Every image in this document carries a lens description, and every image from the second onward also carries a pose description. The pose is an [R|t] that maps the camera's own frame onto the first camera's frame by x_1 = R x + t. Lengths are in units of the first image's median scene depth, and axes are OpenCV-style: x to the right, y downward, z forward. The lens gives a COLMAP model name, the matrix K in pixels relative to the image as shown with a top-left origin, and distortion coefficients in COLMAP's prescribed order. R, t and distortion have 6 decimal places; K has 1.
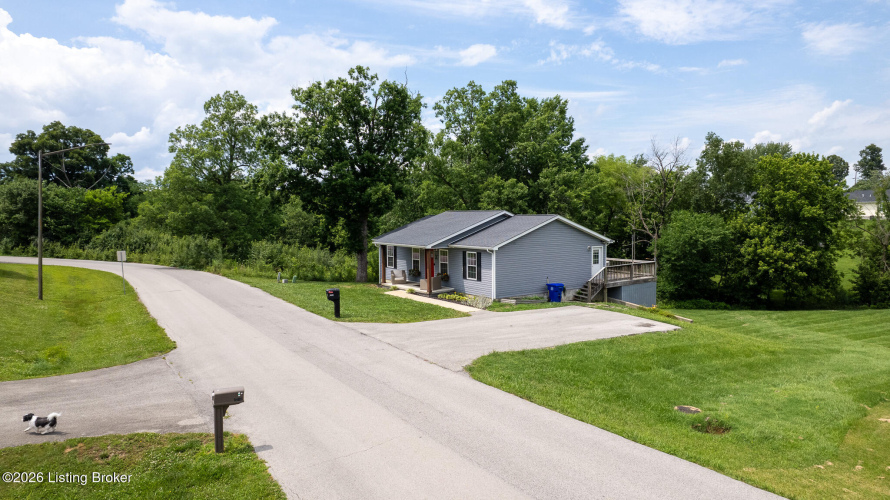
lens RADIAL K [[568.3, 0, 443.4], [0, 568.3, 257.5], [0, 0, 1]] dist [-0.061164, 0.050311]
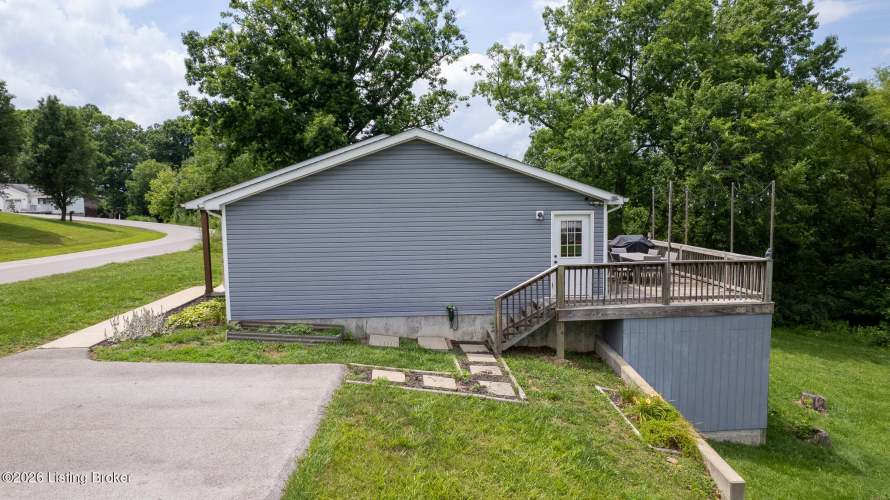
lens RADIAL K [[568.3, 0, 442.5], [0, 568.3, 254.0], [0, 0, 1]] dist [-0.061164, 0.050311]
pose [[0.852372, 0.037976, -0.521556, 0.365380], [-0.030569, 0.999273, 0.022803, 0.002633], [0.522042, -0.003493, 0.852912, 0.563408]]
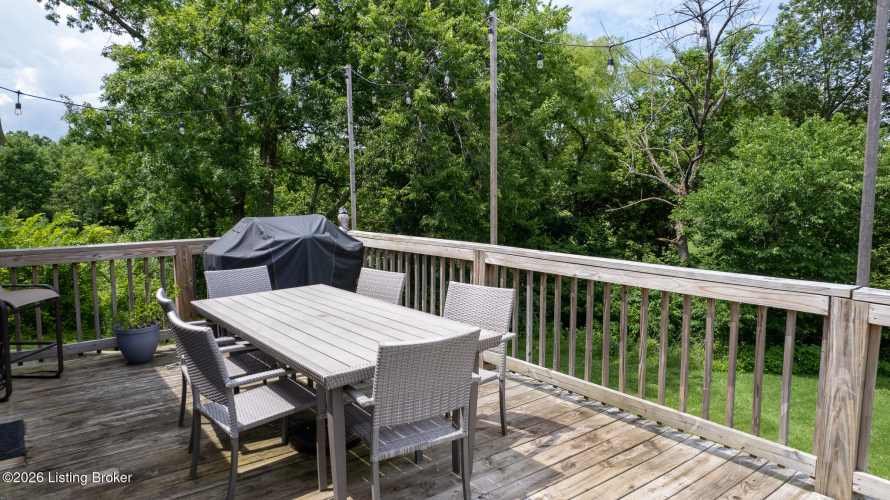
lens RADIAL K [[568.3, 0, 448.6], [0, 568.3, 252.9], [0, 0, 1]] dist [-0.061164, 0.050311]
pose [[0.998839, -0.008338, 0.047449, 0.281583], [0.006895, 0.999511, 0.030496, -0.002610], [-0.047680, -0.030134, 0.998408, 0.927338]]
